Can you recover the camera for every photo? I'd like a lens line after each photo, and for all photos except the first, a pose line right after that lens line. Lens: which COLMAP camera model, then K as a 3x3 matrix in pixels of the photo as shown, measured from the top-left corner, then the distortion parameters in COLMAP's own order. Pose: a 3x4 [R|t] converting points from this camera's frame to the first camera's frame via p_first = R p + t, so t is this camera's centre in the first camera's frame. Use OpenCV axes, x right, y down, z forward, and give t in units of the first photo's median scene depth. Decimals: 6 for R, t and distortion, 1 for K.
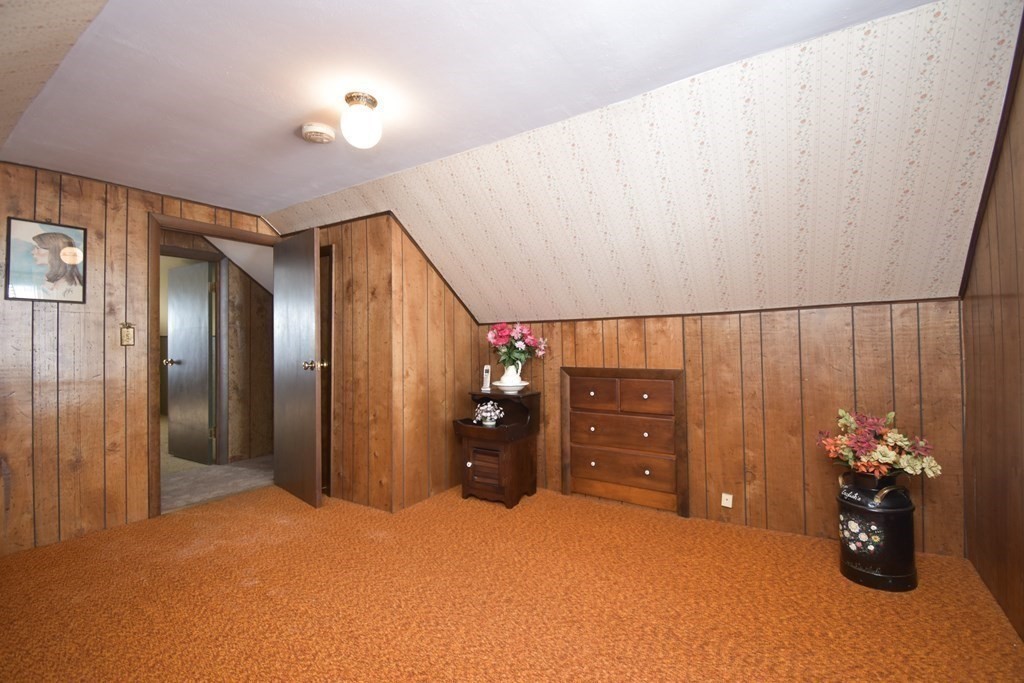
lens RADIAL K [[453.7, 0, 514.8], [0, 453.7, 338.1], [0, 0, 1]] dist [0.021301, -0.025277]
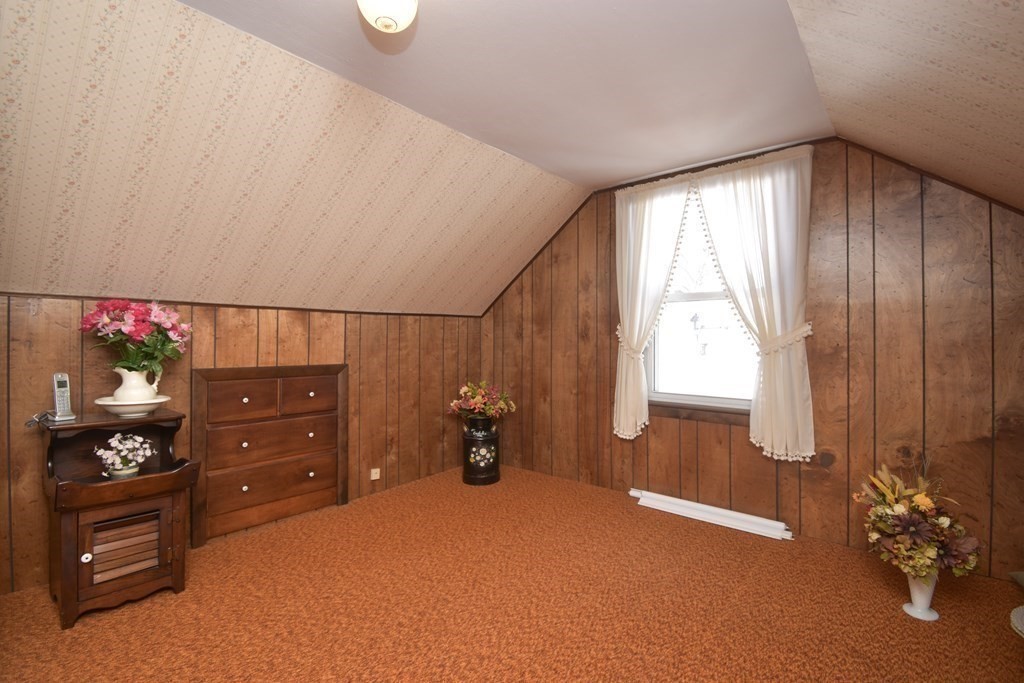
lens RADIAL K [[453.7, 0, 514.8], [0, 453.7, 338.1], [0, 0, 1]] dist [0.021301, -0.025277]
pose [[0.128670, 0.022211, 0.991439, -0.590671], [-0.016788, 0.999655, -0.020216, 0.023039], [-0.991545, -0.014043, 0.128998, 0.454130]]
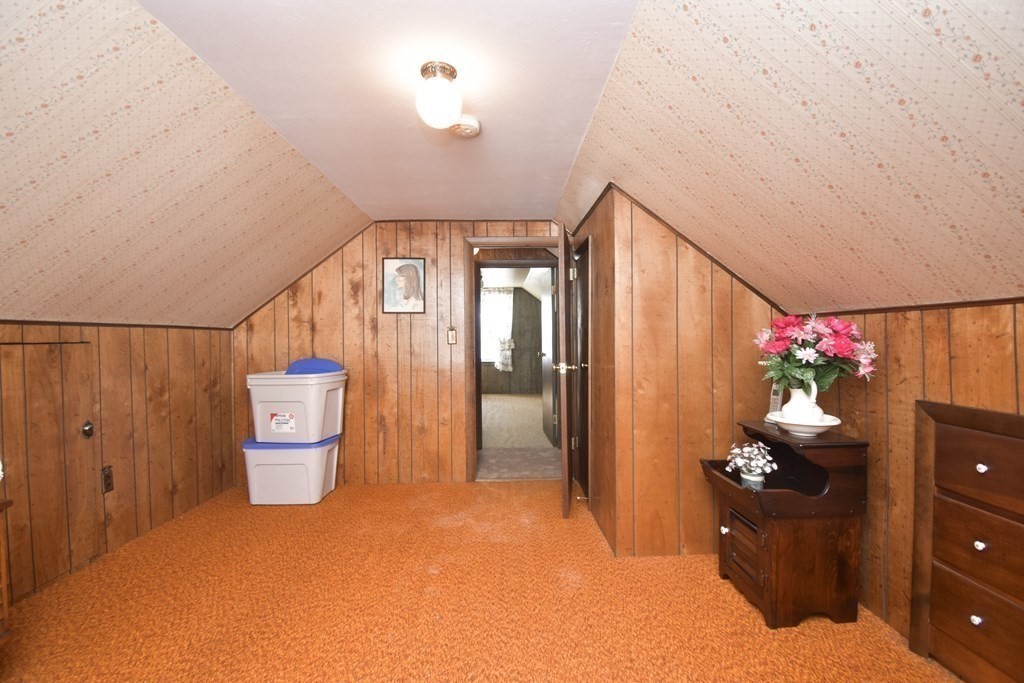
lens RADIAL K [[453.7, 0, 514.8], [0, 453.7, 338.1], [0, 0, 1]] dist [0.021301, -0.025277]
pose [[0.565790, 0.008565, -0.824505, 0.288079], [0.012290, 0.999747, 0.018819, -0.021205], [0.824458, -0.020781, 0.565542, 0.390785]]
